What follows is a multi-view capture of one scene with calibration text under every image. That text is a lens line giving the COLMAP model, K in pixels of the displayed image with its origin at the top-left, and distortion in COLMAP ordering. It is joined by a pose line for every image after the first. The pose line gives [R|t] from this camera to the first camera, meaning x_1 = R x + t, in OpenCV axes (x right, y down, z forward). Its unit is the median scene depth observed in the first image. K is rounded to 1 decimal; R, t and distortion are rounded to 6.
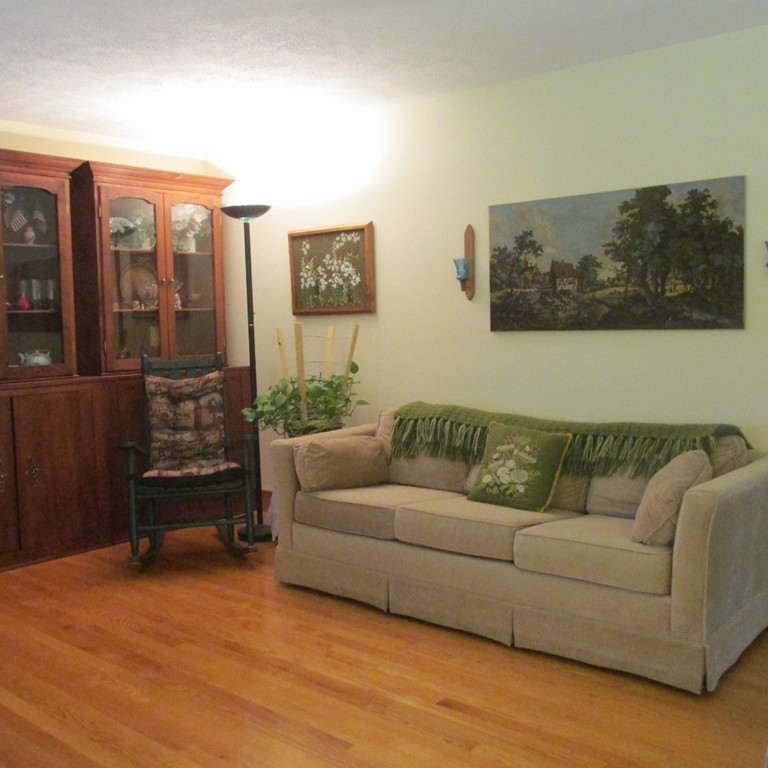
lens RADIAL K [[847.2, 0, 387.4], [0, 847.2, 376.8], [0, 0, 1]] dist [-0.024969, 0.000000]
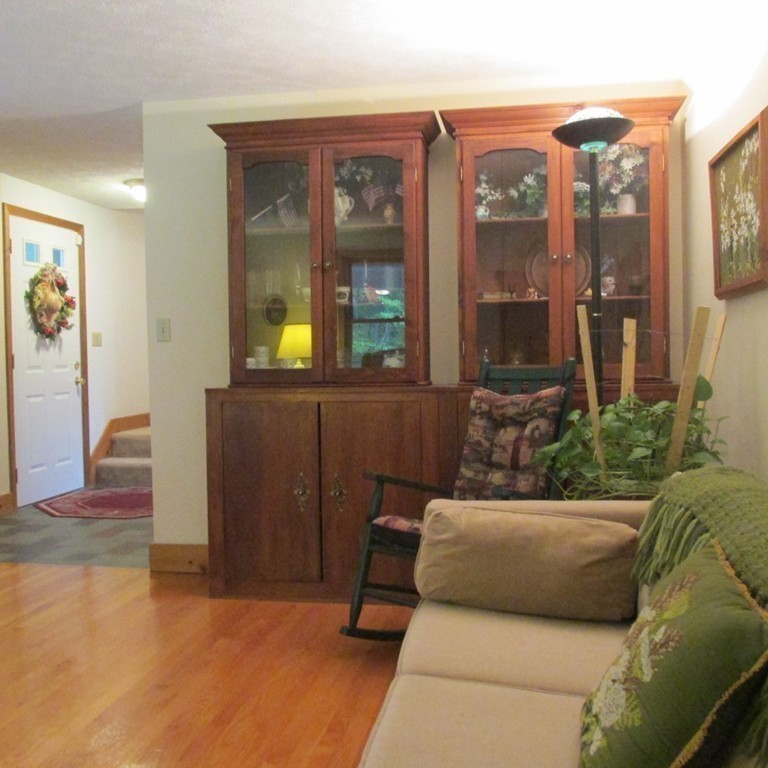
lens RADIAL K [[847.2, 0, 383.8], [0, 847.2, 384.5], [0, 0, 1]] dist [-0.024969, 0.000000]
pose [[0.522232, 0.042529, -0.851742, 0.346165], [-0.056861, 0.998270, 0.014982, -0.012184], [0.850906, 0.040607, 0.523746, 0.640720]]
